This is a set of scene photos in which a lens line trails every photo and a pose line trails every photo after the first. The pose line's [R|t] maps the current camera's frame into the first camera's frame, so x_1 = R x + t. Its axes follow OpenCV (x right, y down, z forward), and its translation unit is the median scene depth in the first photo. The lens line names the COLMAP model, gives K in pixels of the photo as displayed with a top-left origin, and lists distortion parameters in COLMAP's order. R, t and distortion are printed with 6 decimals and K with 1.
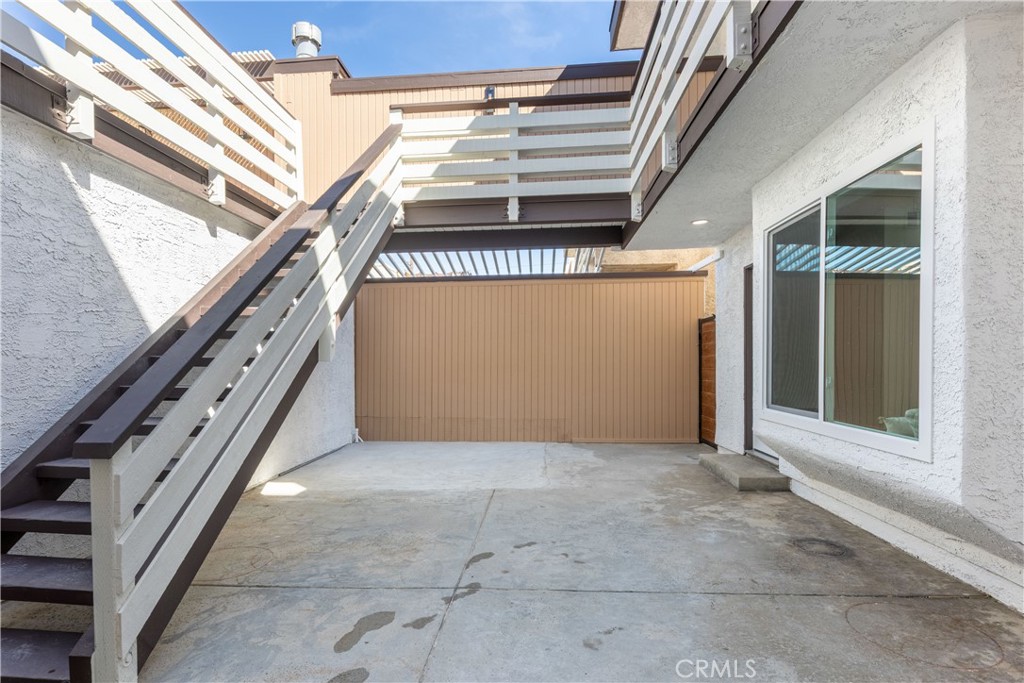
lens RADIAL K [[493.8, 0, 488.7], [0, 493.8, 364.4], [0, 0, 1]] dist [-0.001231, -0.000864]
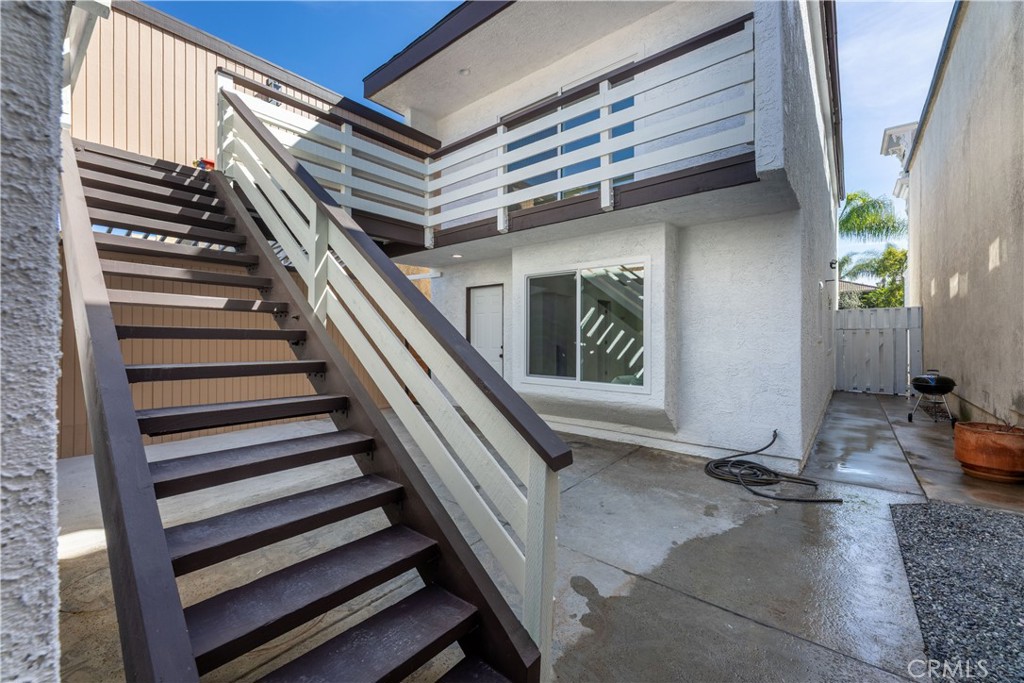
lens RADIAL K [[417.4, 0, 478.2], [0, 417.4, 338.0], [0, 0, 1]] dist [0.000057, -0.000038]
pose [[0.596699, -0.001614, 0.802464, -0.789059], [0.004441, 0.999989, -0.001291, -0.051112], [-0.802453, 0.004335, 0.596700, 0.270964]]
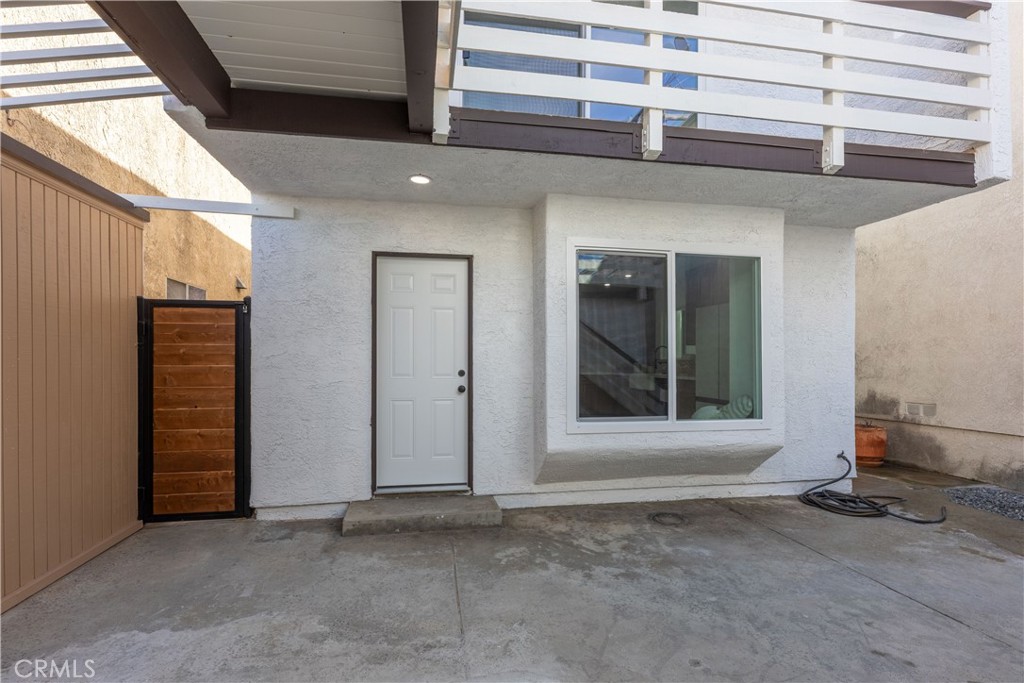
lens RADIAL K [[493.8, 0, 488.7], [0, 493.8, 364.4], [0, 0, 1]] dist [-0.001231, -0.000864]
pose [[-0.265230, -0.003147, 0.964180, -0.390403], [0.006740, 0.999964, 0.005118, -0.039033], [-0.964162, 0.007856, -0.265199, 1.554932]]
